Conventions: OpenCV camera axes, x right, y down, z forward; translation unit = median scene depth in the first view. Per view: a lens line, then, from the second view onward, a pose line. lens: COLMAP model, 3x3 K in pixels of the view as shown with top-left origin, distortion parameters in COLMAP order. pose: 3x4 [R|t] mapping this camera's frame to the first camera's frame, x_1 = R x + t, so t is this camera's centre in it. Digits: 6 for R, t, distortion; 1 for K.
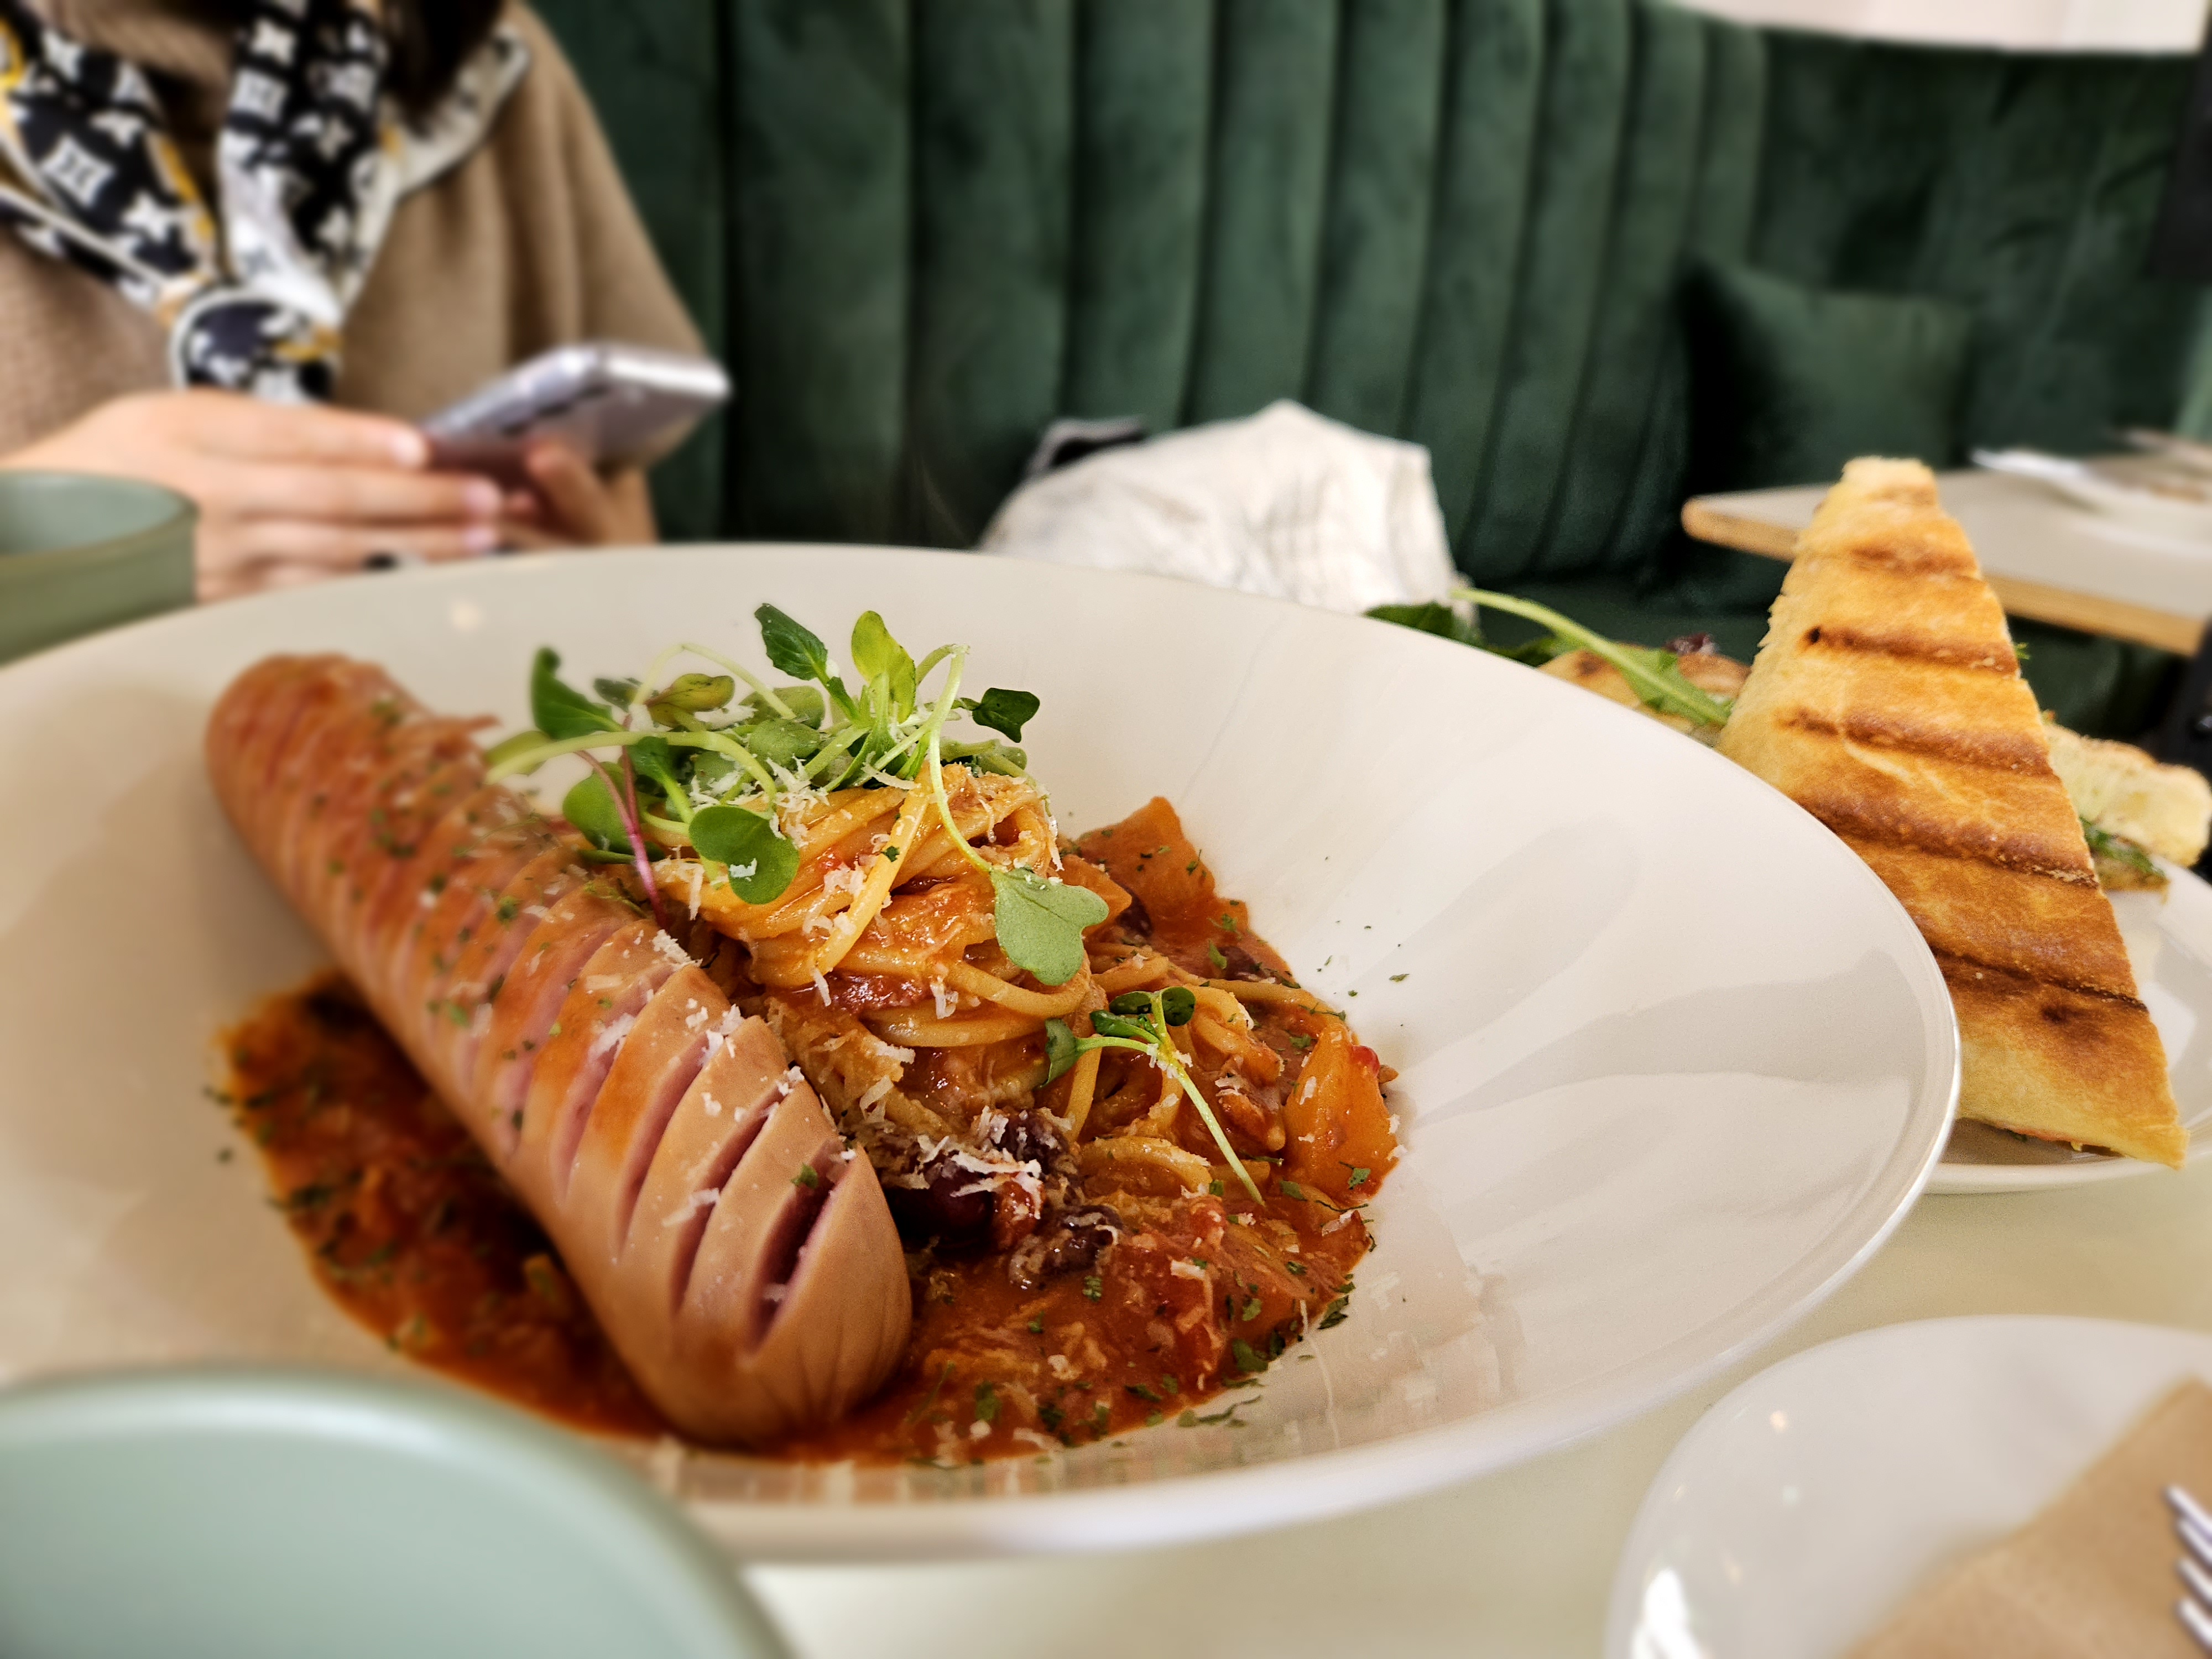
lens RADIAL K [[1505.1, 0, 1096.5], [0, 1505.1, 812.5], [0, 0, 1]] dist [0.043120, -0.037570]
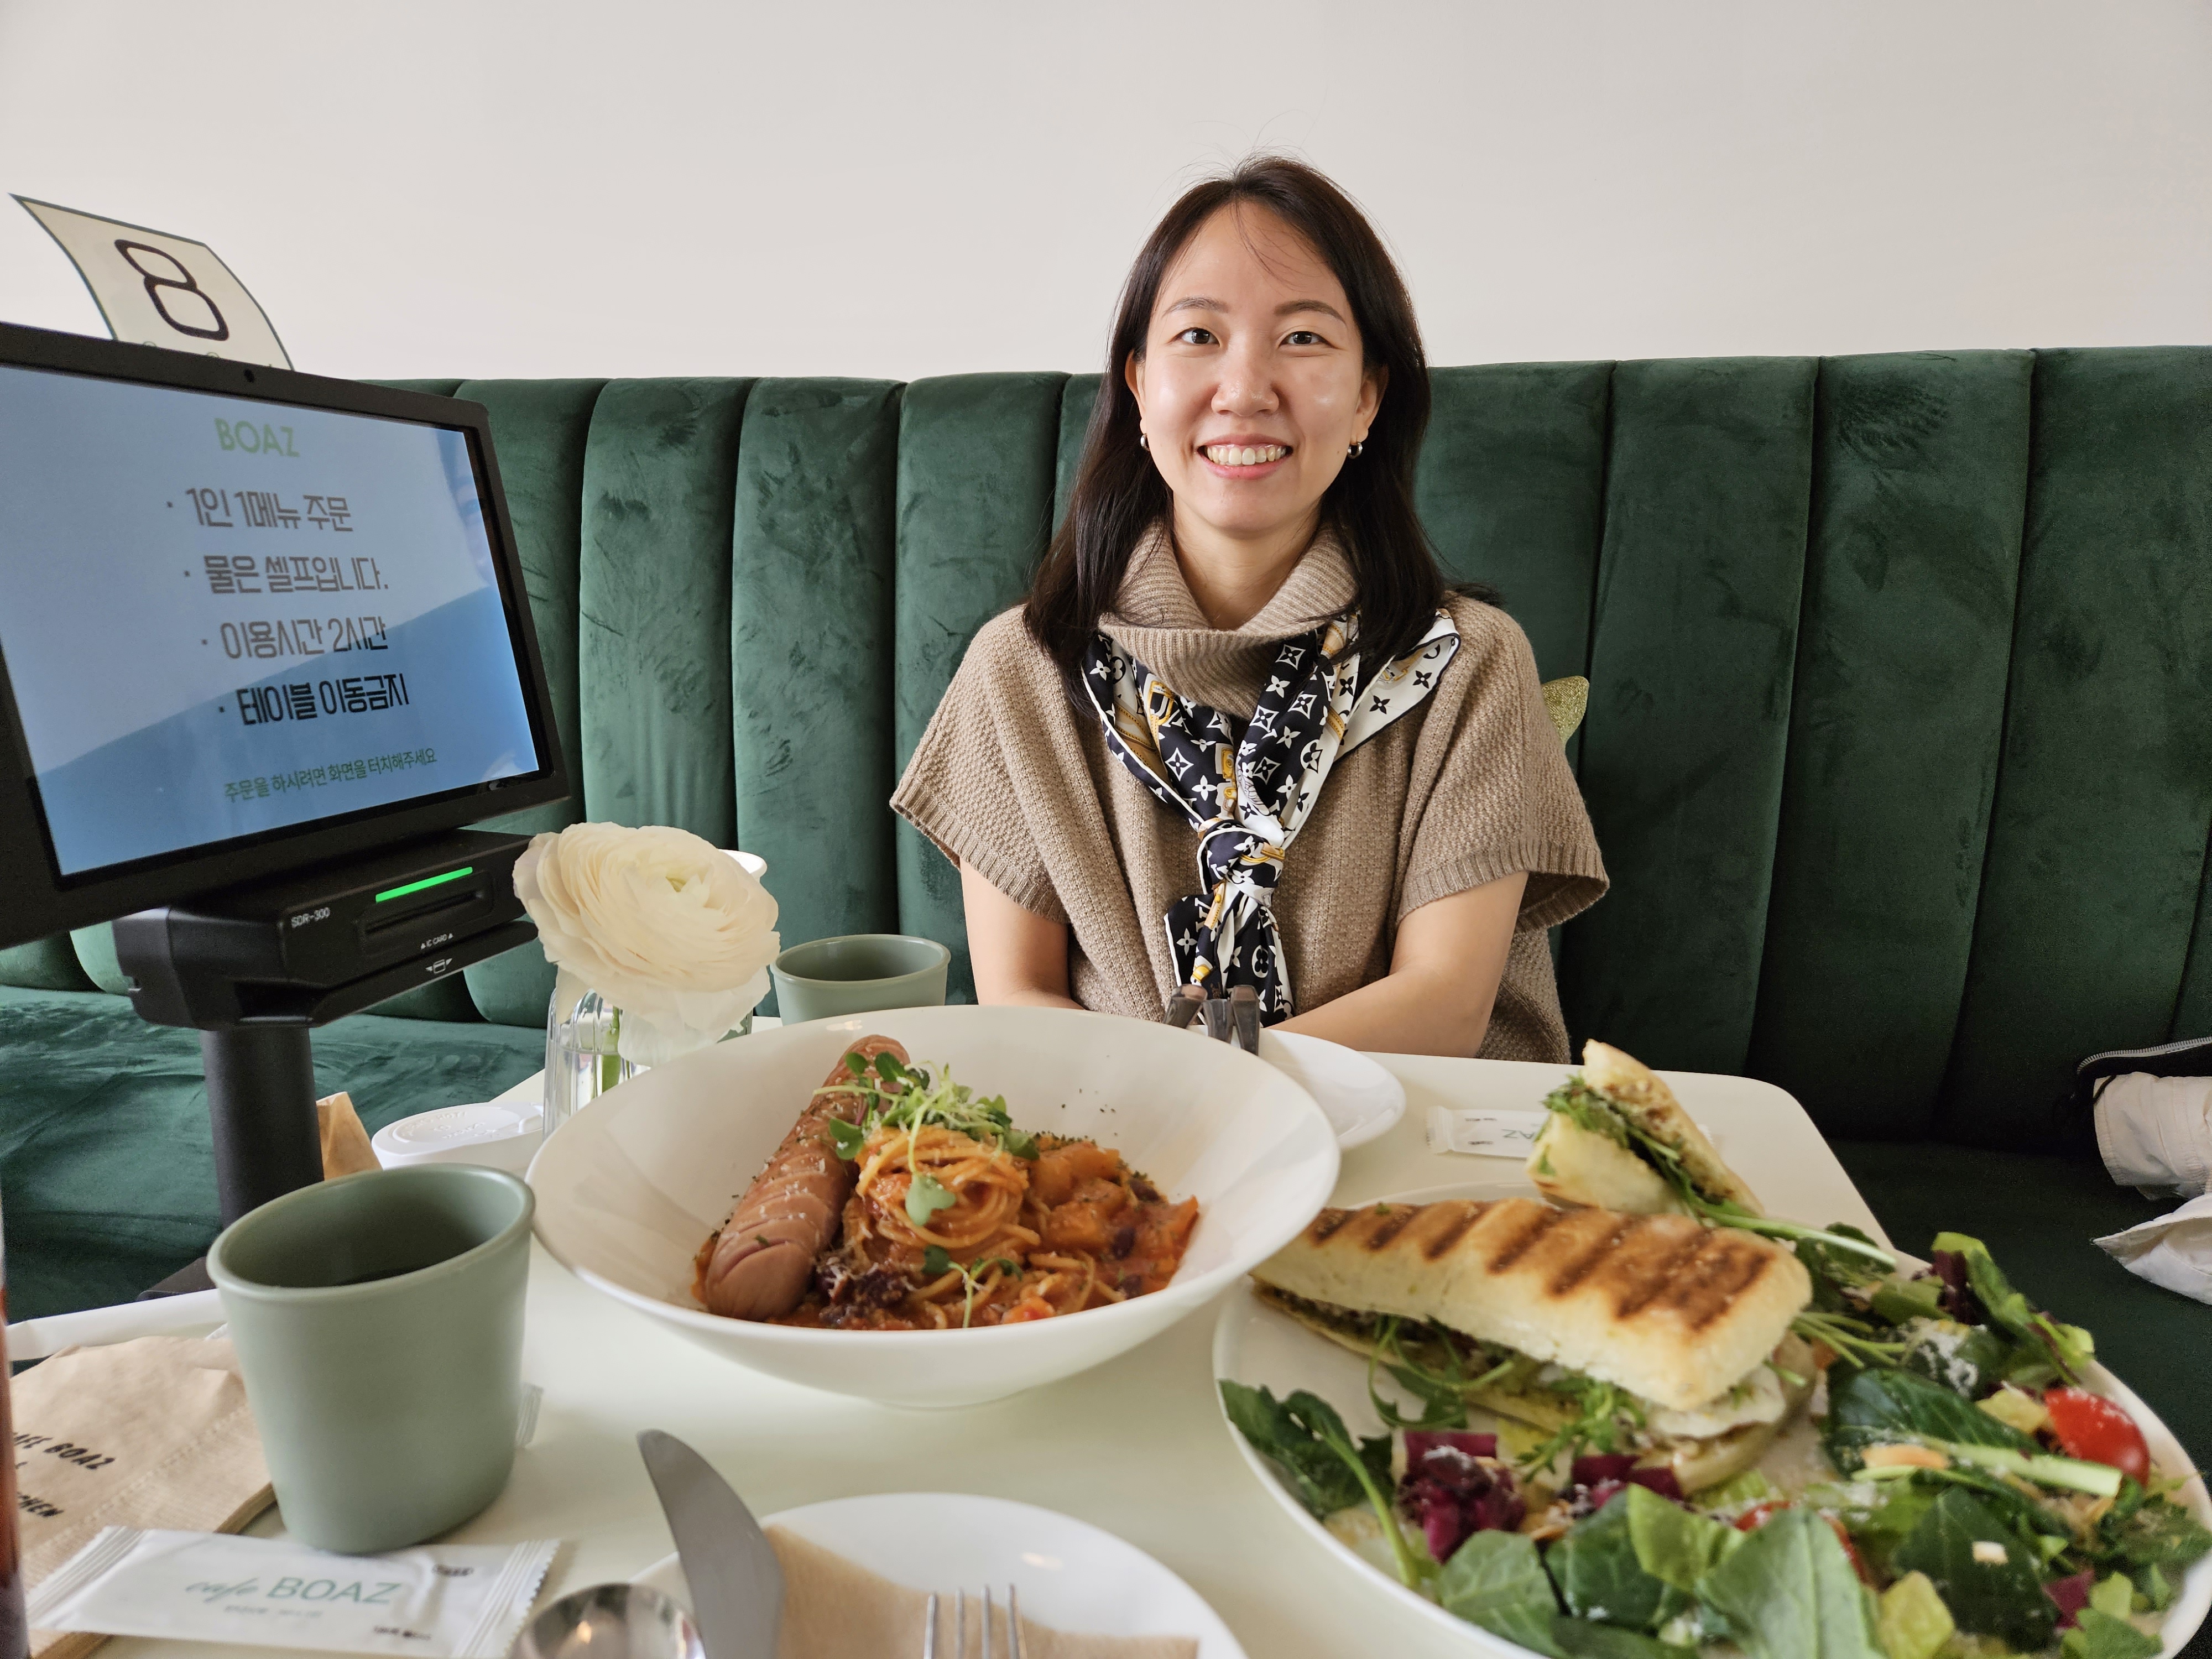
lens RADIAL K [[1479.4, 0, 1123.3], [0, 1479.4, 827.1], [0, 0, 1]] dist [0.068290, -0.049487]
pose [[0.613900, 0.072450, -0.786052, 1.475775], [-0.253689, 0.961062, -0.109549, -0.238886], [0.747508, 0.266665, 0.608376, -0.285990]]
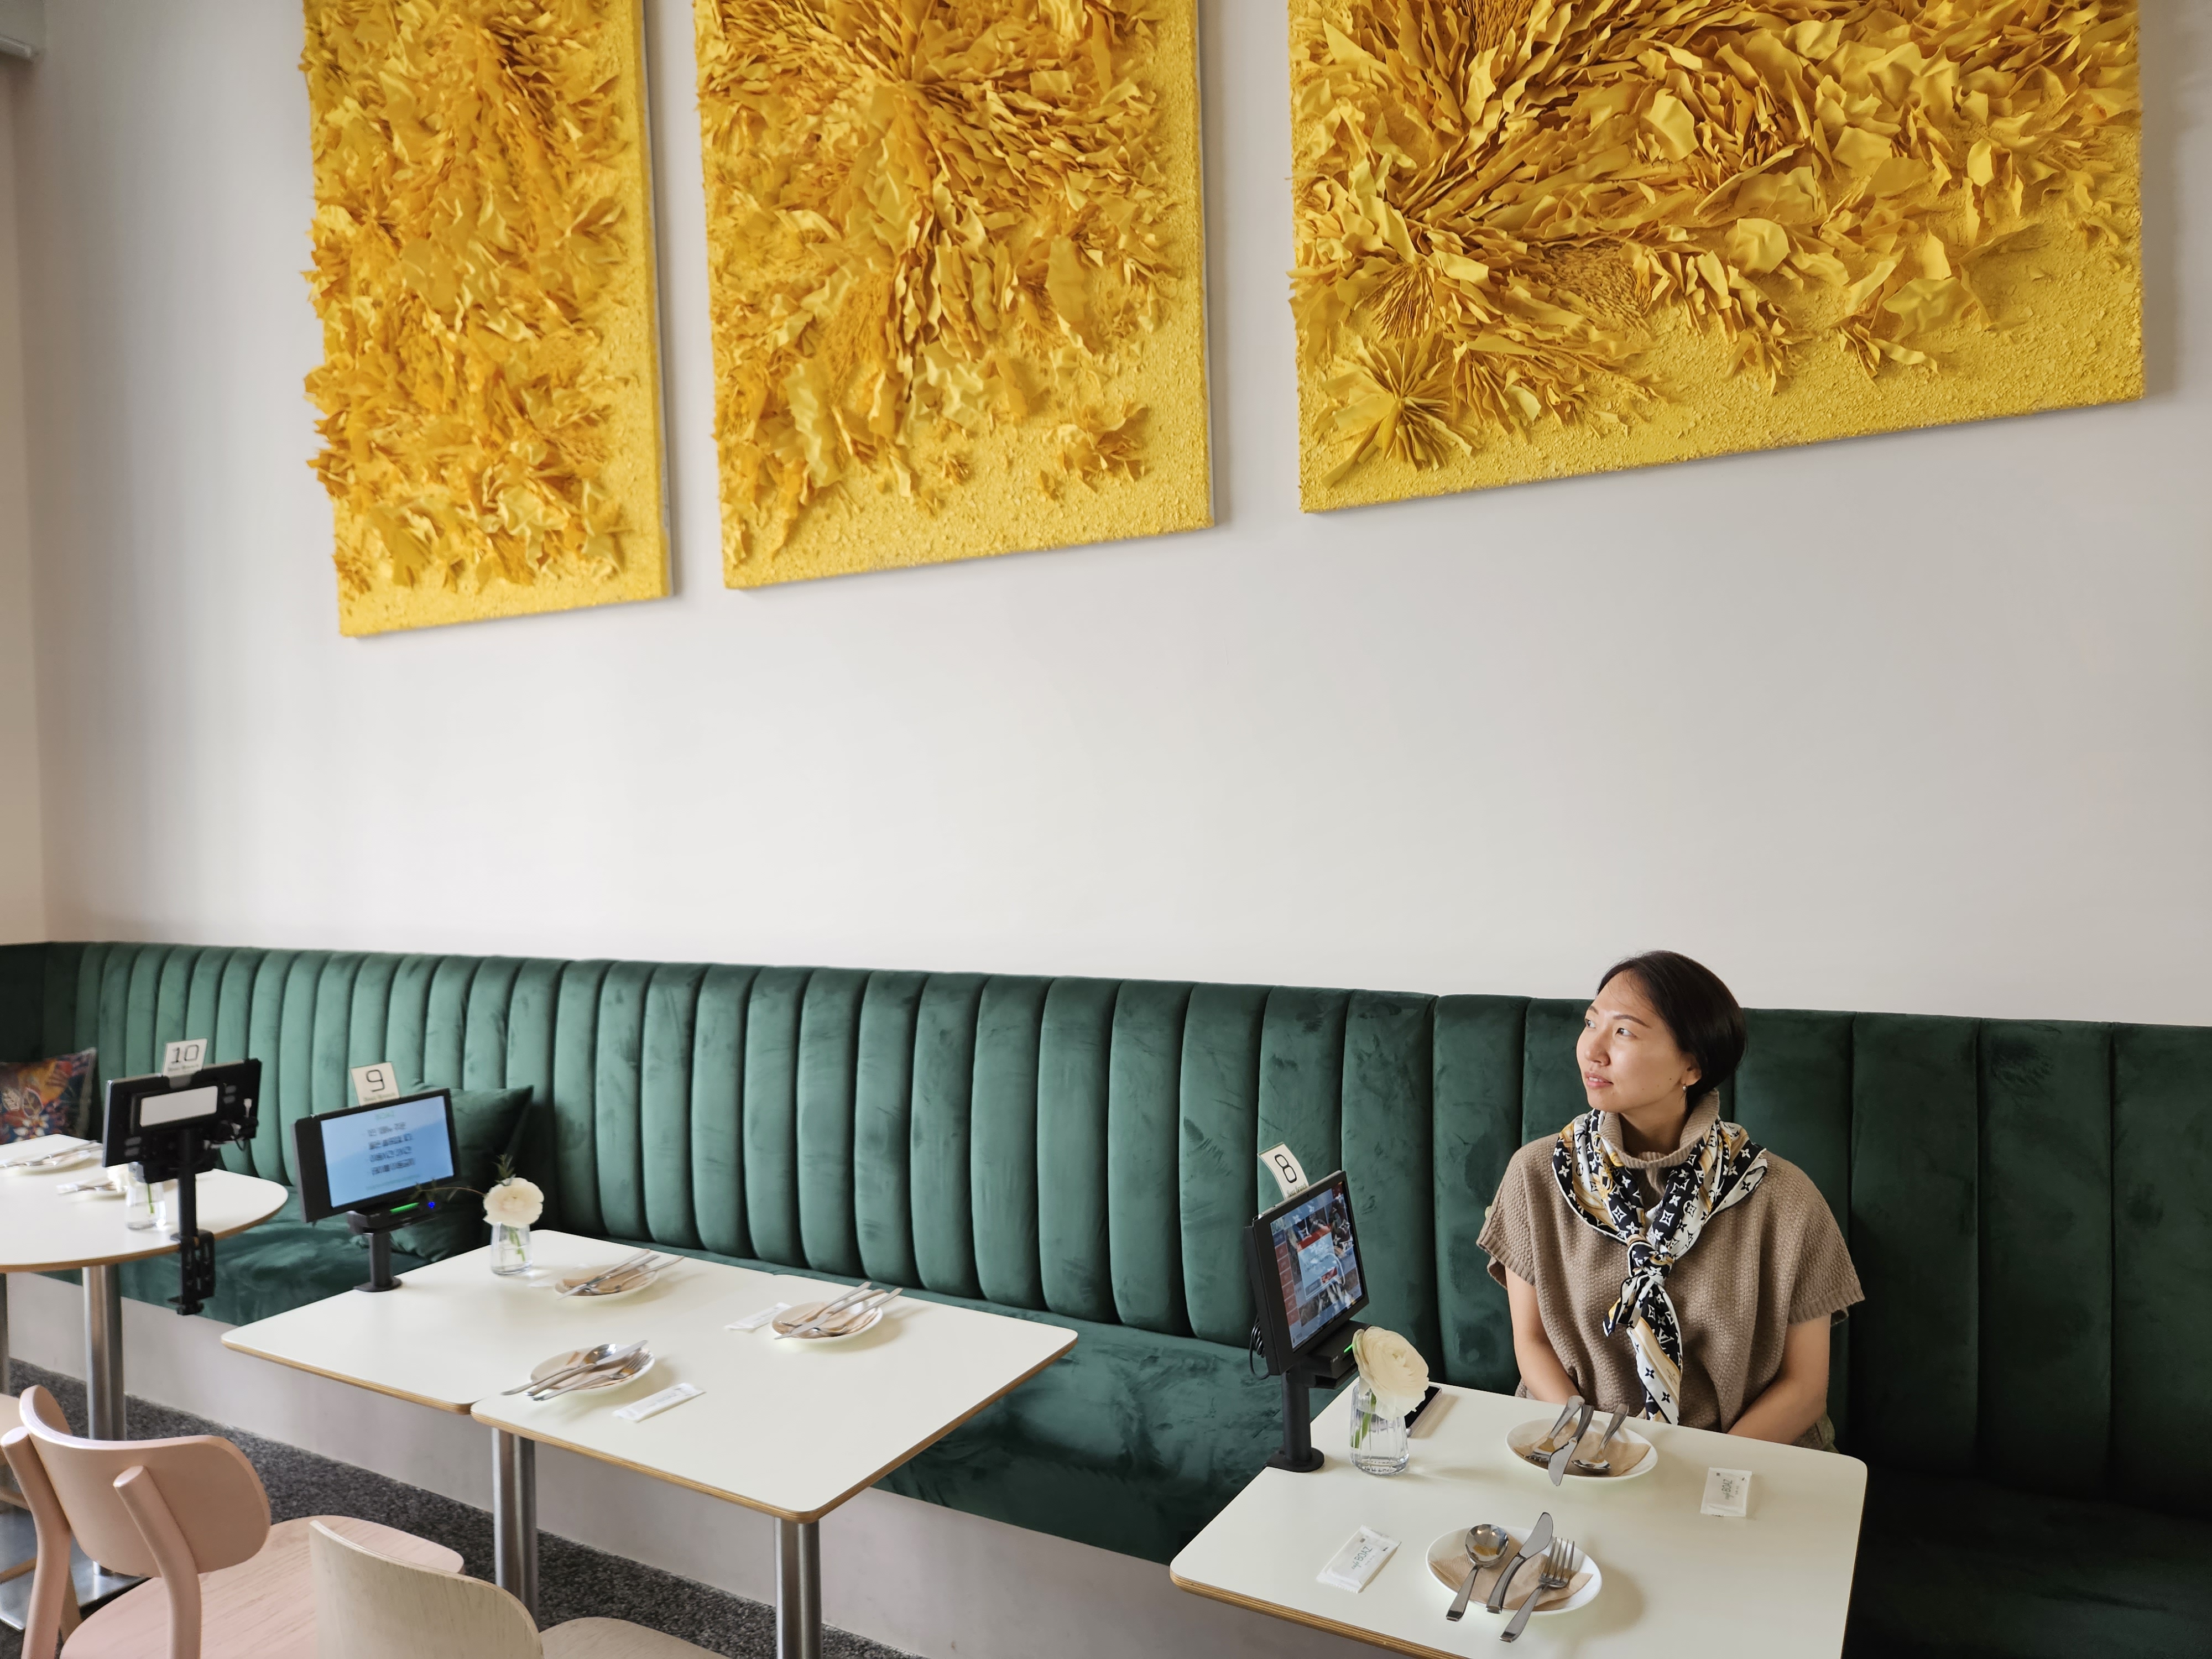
lens RADIAL K [[1479.4, 0, 1083.8], [0, 1479.4, 835.4], [0, 0, 1]] dist [0.068290, -0.049487]
pose [[0.335672, -0.067752, -0.939539, 5.359545], [-0.295055, 0.939656, -0.173176, -0.806969], [0.894577, 0.335346, 0.295425, -3.519711]]
